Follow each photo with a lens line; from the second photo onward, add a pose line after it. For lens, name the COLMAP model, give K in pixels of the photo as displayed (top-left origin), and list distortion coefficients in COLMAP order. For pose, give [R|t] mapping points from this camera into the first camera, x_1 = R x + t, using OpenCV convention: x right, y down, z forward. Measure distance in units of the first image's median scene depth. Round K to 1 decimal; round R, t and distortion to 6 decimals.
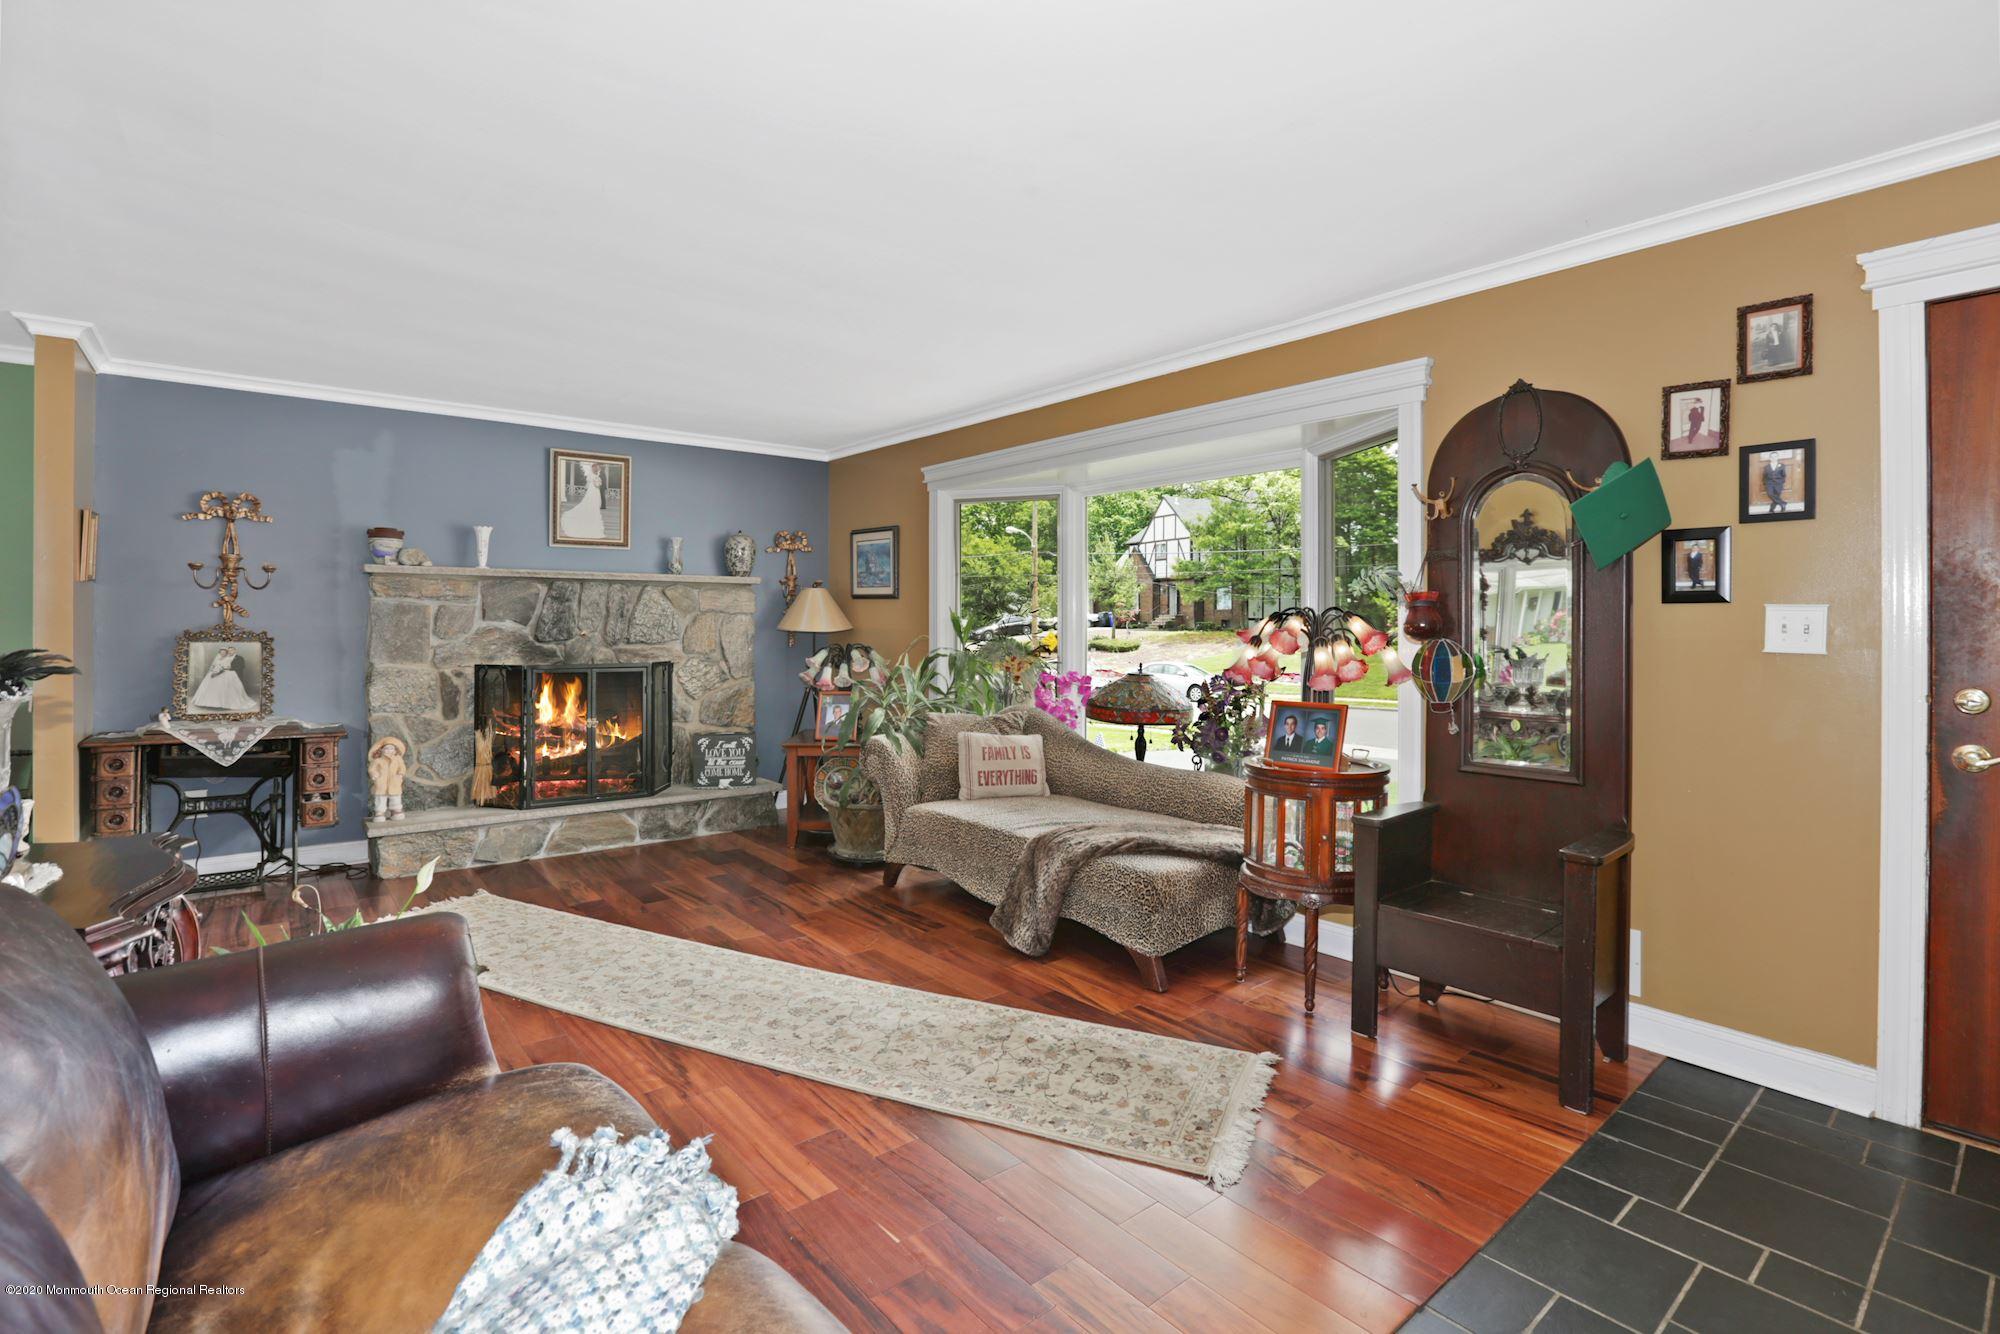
lens RADIAL K [[932.8, 0, 981.7], [0, 932.8, 625.4], [0, 0, 1]] dist [-0.063171, 0.031700]
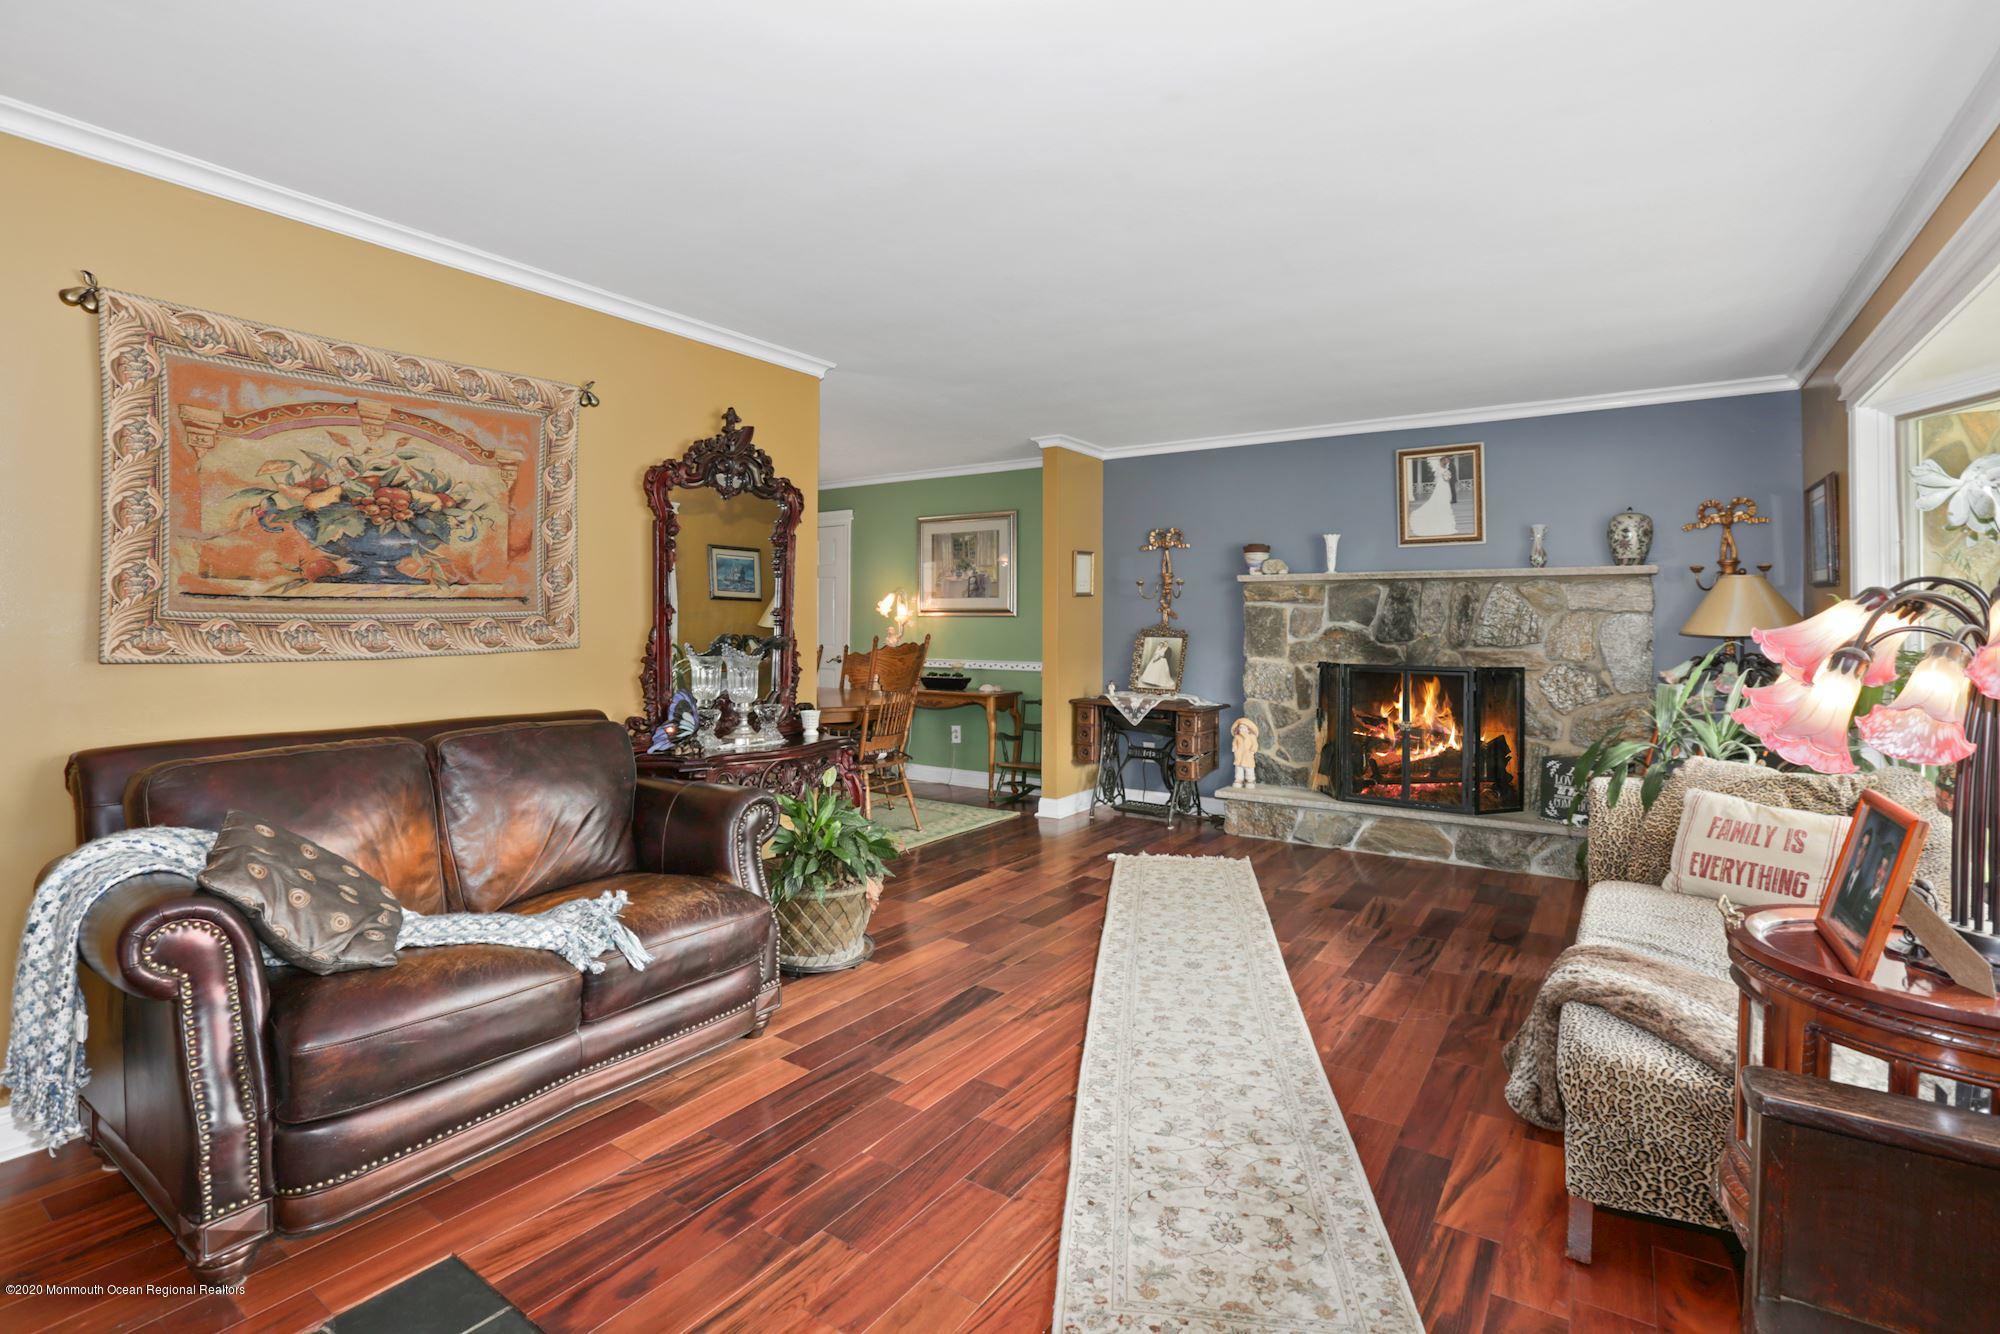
lens RADIAL K [[932.8, 0, 981.7], [0, 932.8, 625.4], [0, 0, 1]] dist [-0.063171, 0.031700]
pose [[0.275731, 0.000095, -0.961235, 0.416798], [-0.005701, 0.999983, -0.001537, 0.003841], [0.961218, 0.005904, 0.275726, 0.322268]]
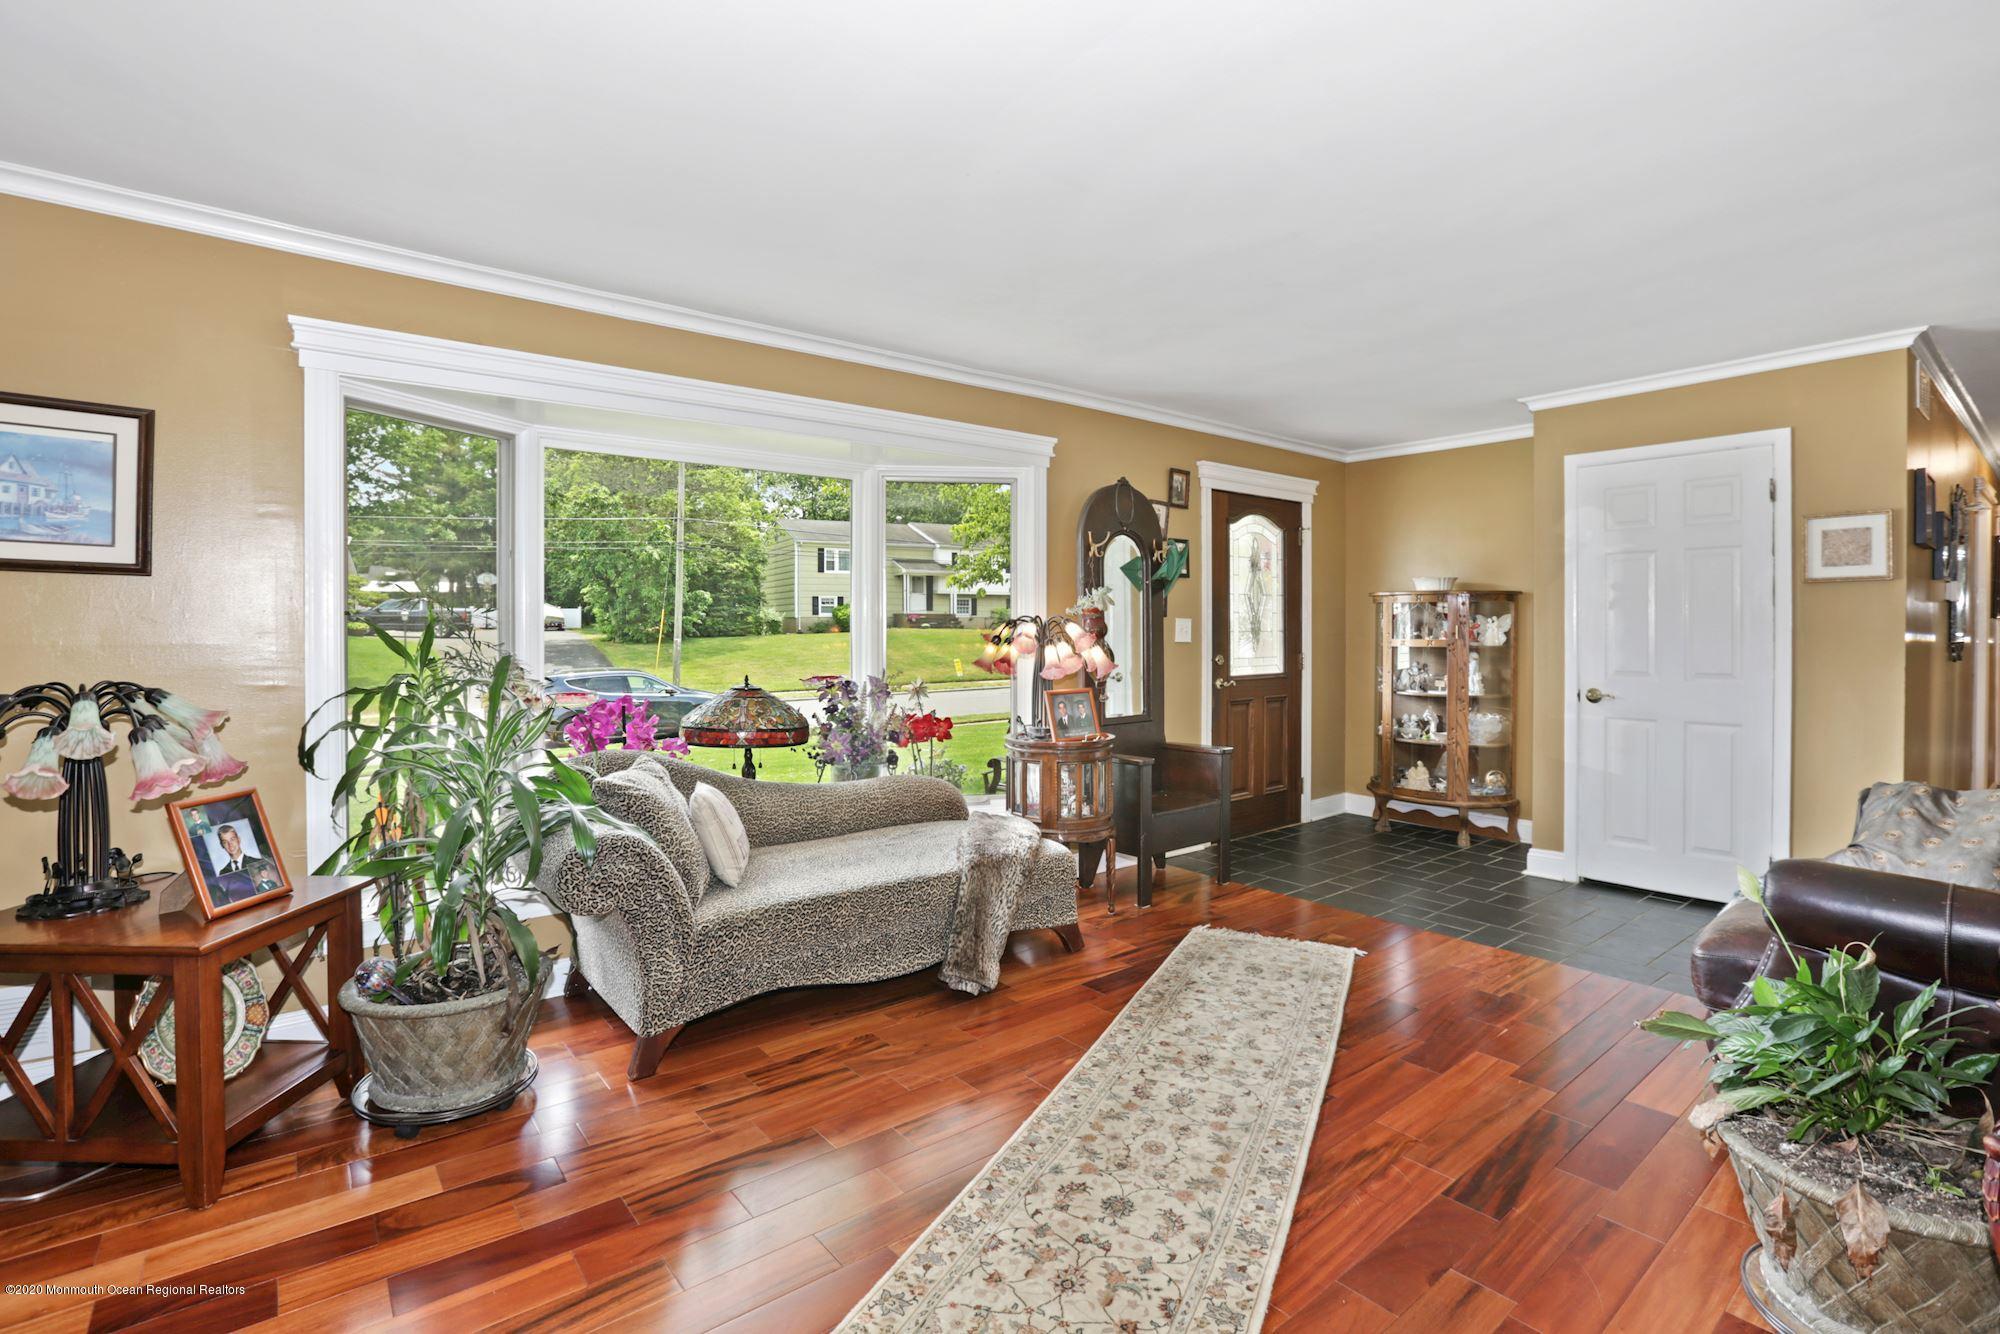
lens RADIAL K [[945.2, 0, 997.5], [0, 945.2, 636.8], [0, 0, 1]] dist [-0.064238, 0.033472]
pose [[-0.005458, -0.011372, 0.999920, -0.642551], [0.001930, 0.999933, 0.011382, -0.003553], [-0.999983, 0.001992, -0.005435, 0.732766]]
